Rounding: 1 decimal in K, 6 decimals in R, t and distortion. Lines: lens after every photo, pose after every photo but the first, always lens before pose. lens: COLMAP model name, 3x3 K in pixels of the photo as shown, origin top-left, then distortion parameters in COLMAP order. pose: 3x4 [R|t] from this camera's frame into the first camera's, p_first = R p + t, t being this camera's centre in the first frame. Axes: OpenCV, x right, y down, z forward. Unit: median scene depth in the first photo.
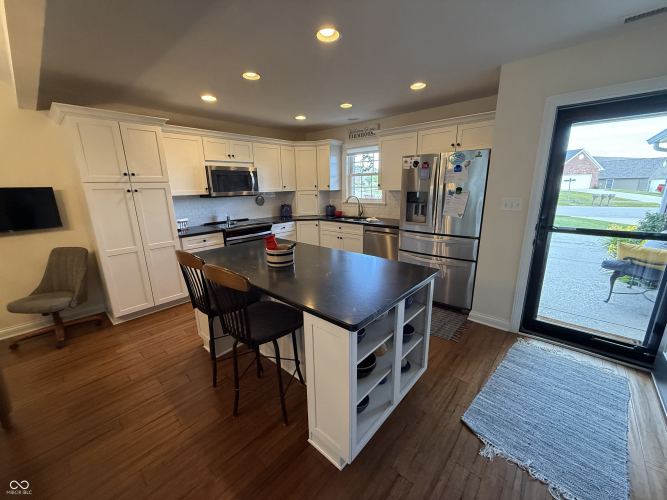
lens RADIAL K [[265.8, 0, 331.6], [0, 265.8, 250.0], [0, 0, 1]] dist [0.000413, 0.000143]
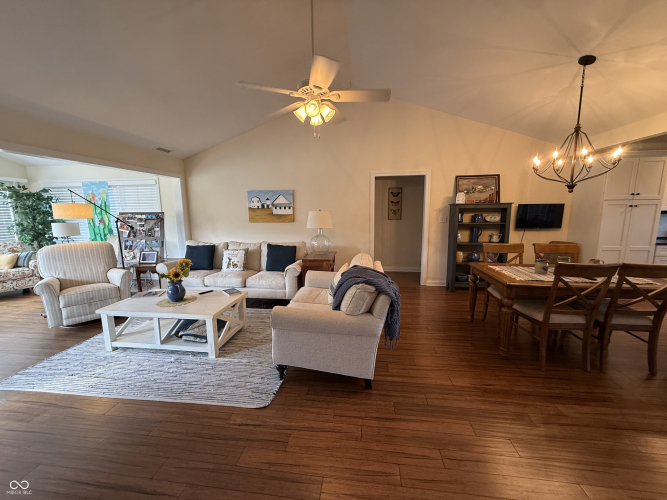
lens RADIAL K [[265.8, 0, 331.3], [0, 265.8, 251.0], [0, 0, 1]] dist [0.000413, 0.000143]
pose [[0.568091, 0.135911, -0.811665, -0.358666], [-0.197444, 0.979972, 0.025901, 0.202442], [0.798930, 0.145544, 0.583548, -0.736541]]
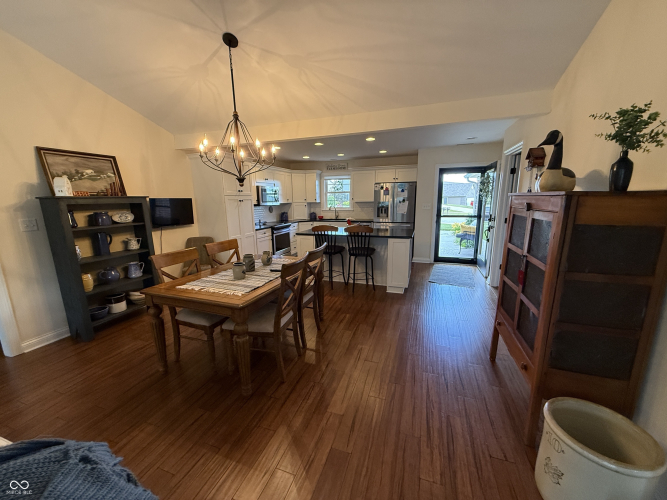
lens RADIAL K [[265.8, 0, 331.4], [0, 265.8, 250.1], [0, 0, 1]] dist [0.000413, 0.000143]
pose [[0.922230, -0.069666, 0.380314, -0.645406], [0.092260, 0.994871, -0.041482, 0.148732], [-0.375473, 0.073344, 0.923927, -0.523088]]
